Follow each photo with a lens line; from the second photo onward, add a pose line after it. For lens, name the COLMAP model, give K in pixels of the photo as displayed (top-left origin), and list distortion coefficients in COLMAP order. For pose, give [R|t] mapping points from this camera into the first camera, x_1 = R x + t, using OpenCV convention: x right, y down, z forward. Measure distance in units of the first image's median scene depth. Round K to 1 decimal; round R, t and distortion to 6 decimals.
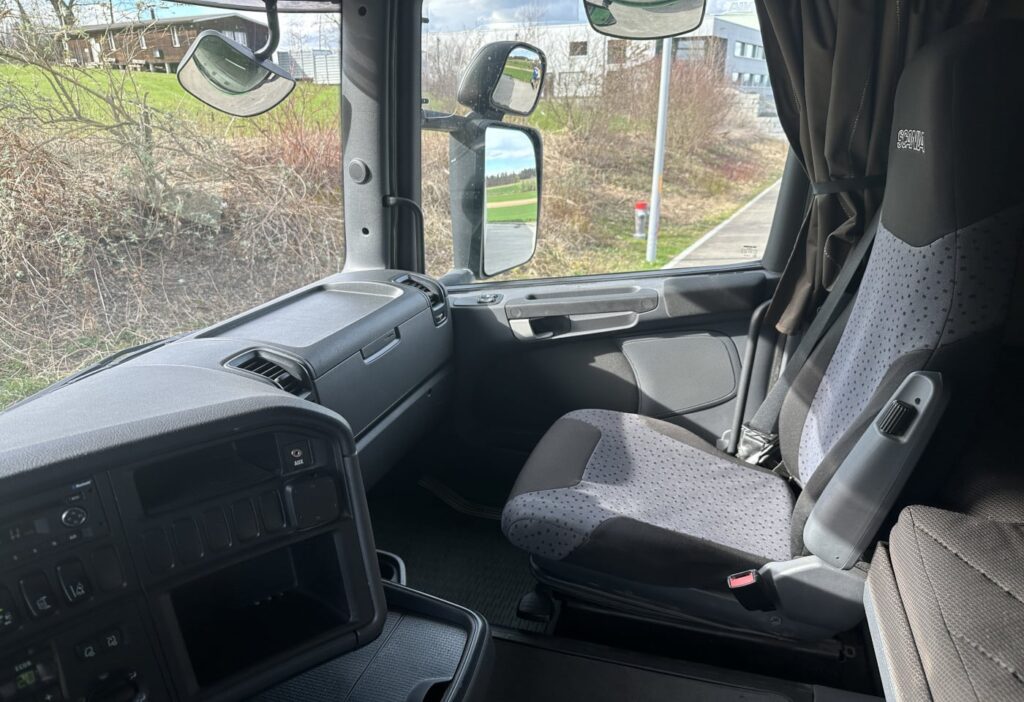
lens RADIAL K [[747.8, 0, 511.4], [0, 747.8, 379.5], [0, 0, 1]] dist [0.043954, -0.044804]
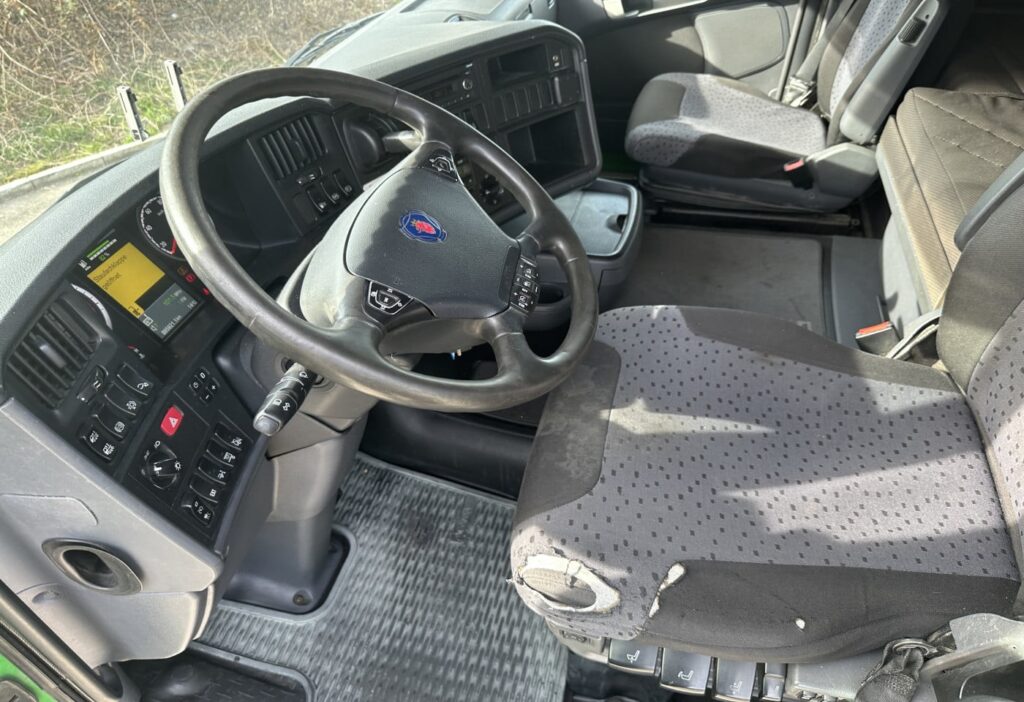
lens RADIAL K [[747.8, 0, 509.5], [0, 747.8, 402.8], [0, 0, 1]] dist [0.043954, -0.044804]
pose [[0.998591, -0.051484, 0.012838, -0.241742], [0.044124, 0.940116, 0.337987, 0.134210], [-0.029471, -0.336944, 0.941063, -0.448991]]
